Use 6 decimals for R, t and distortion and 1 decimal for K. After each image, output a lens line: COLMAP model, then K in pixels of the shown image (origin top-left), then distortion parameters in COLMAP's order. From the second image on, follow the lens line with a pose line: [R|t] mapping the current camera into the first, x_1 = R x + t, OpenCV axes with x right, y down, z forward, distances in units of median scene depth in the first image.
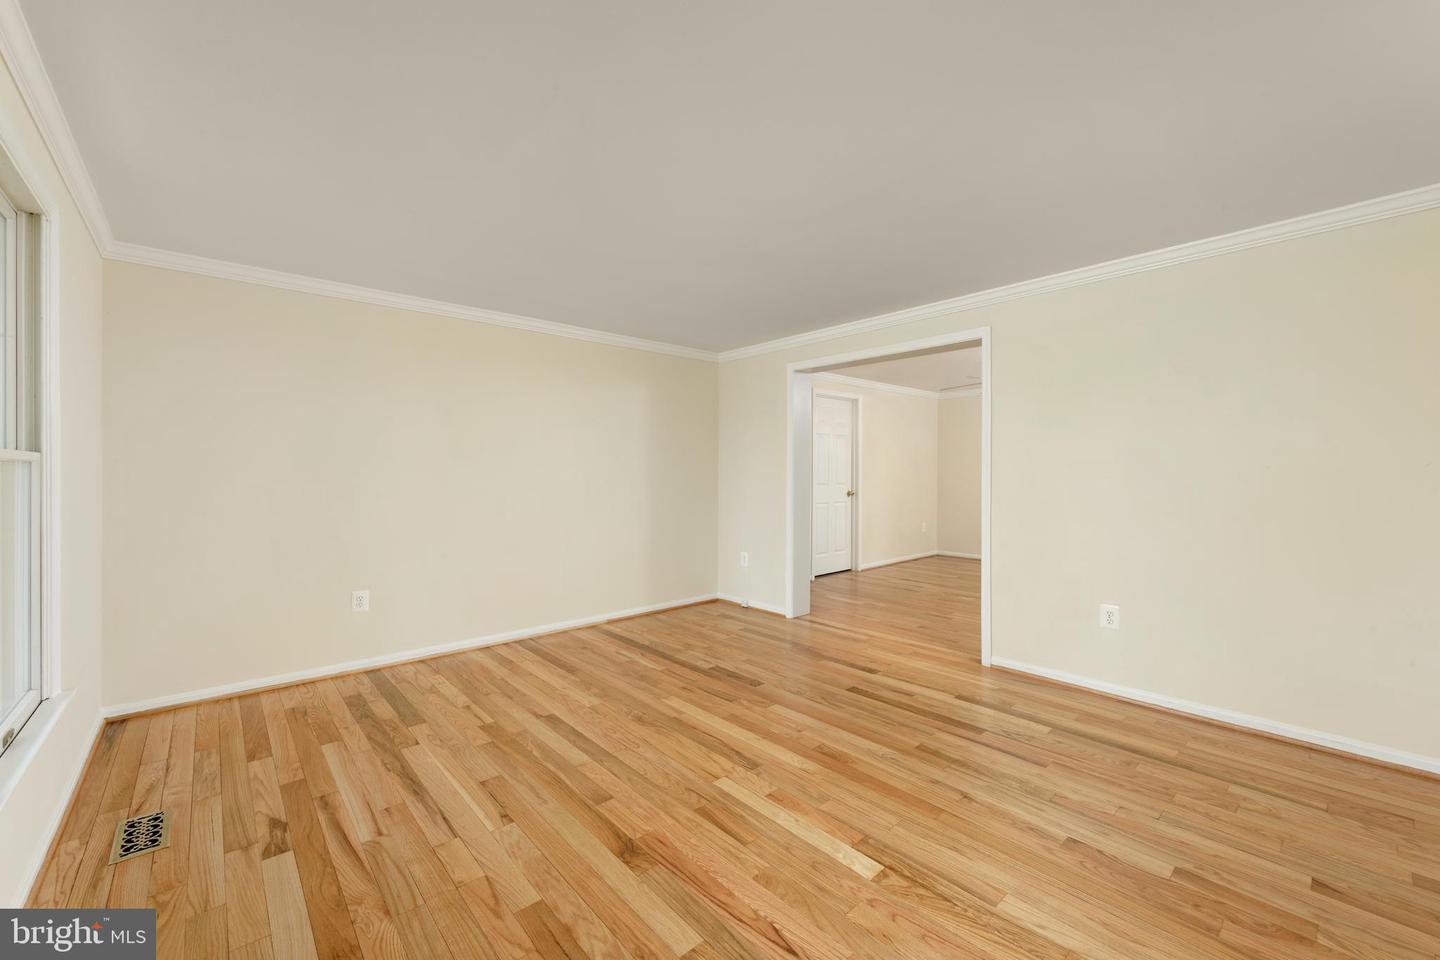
lens RADIAL K [[574.0, 0, 735.9], [0, 574.0, 480.8], [0, 0, 1]] dist [-0.009522, -0.000122]
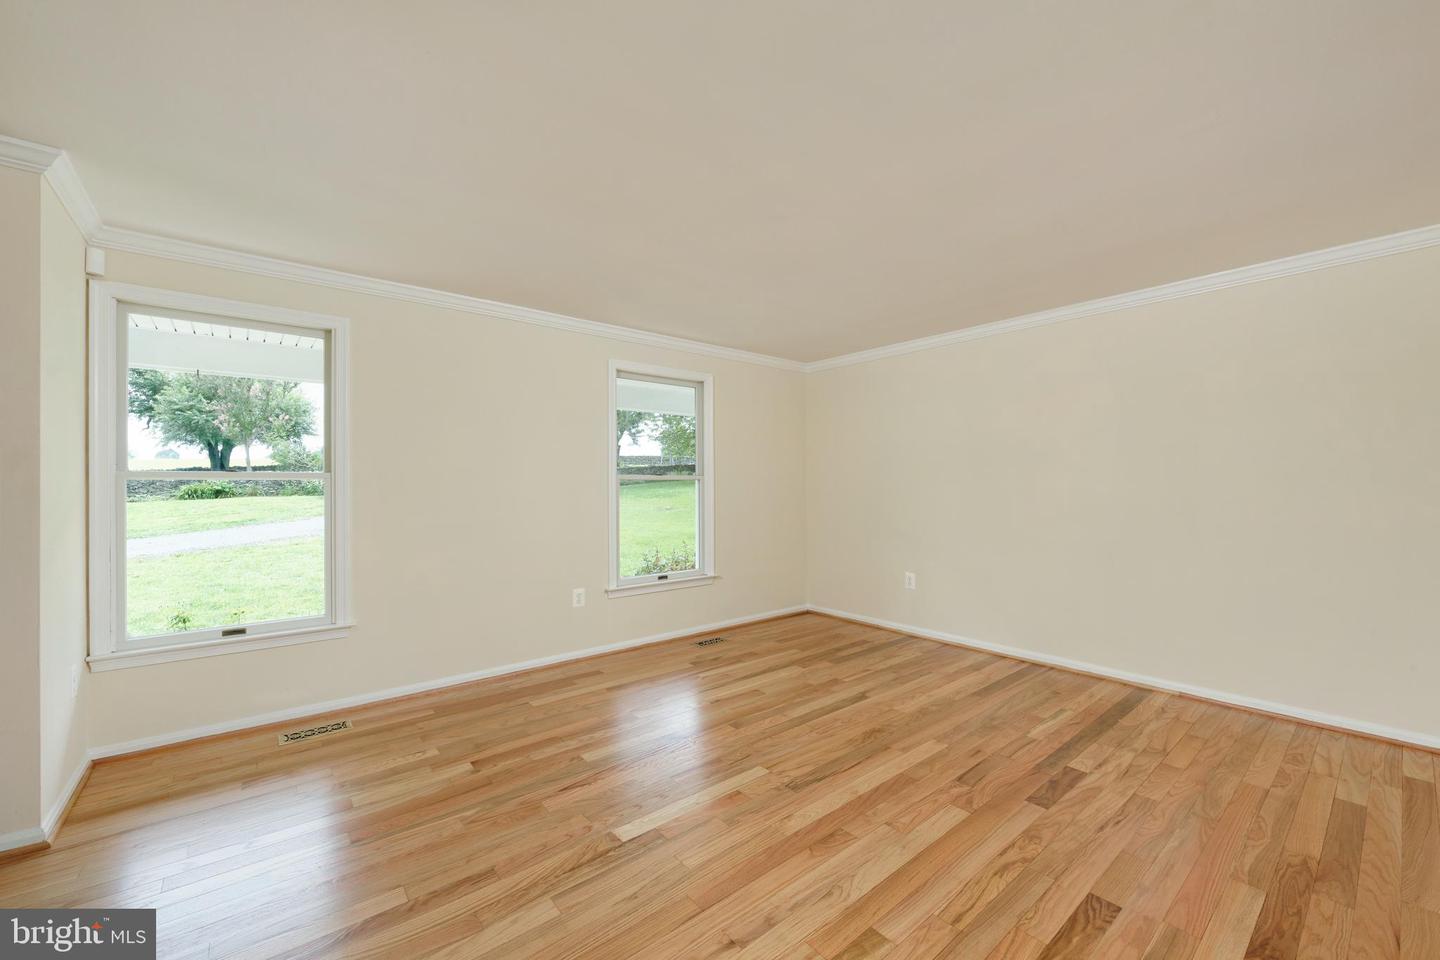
lens RADIAL K [[574.0, 0, 735.9], [0, 574.0, 480.8], [0, 0, 1]] dist [-0.009522, -0.000122]
pose [[-0.046242, -0.001958, -0.998928, 0.788391], [-0.010699, 0.999942, -0.001464, -0.023956], [0.998873, 0.010620, -0.046260, 0.721296]]
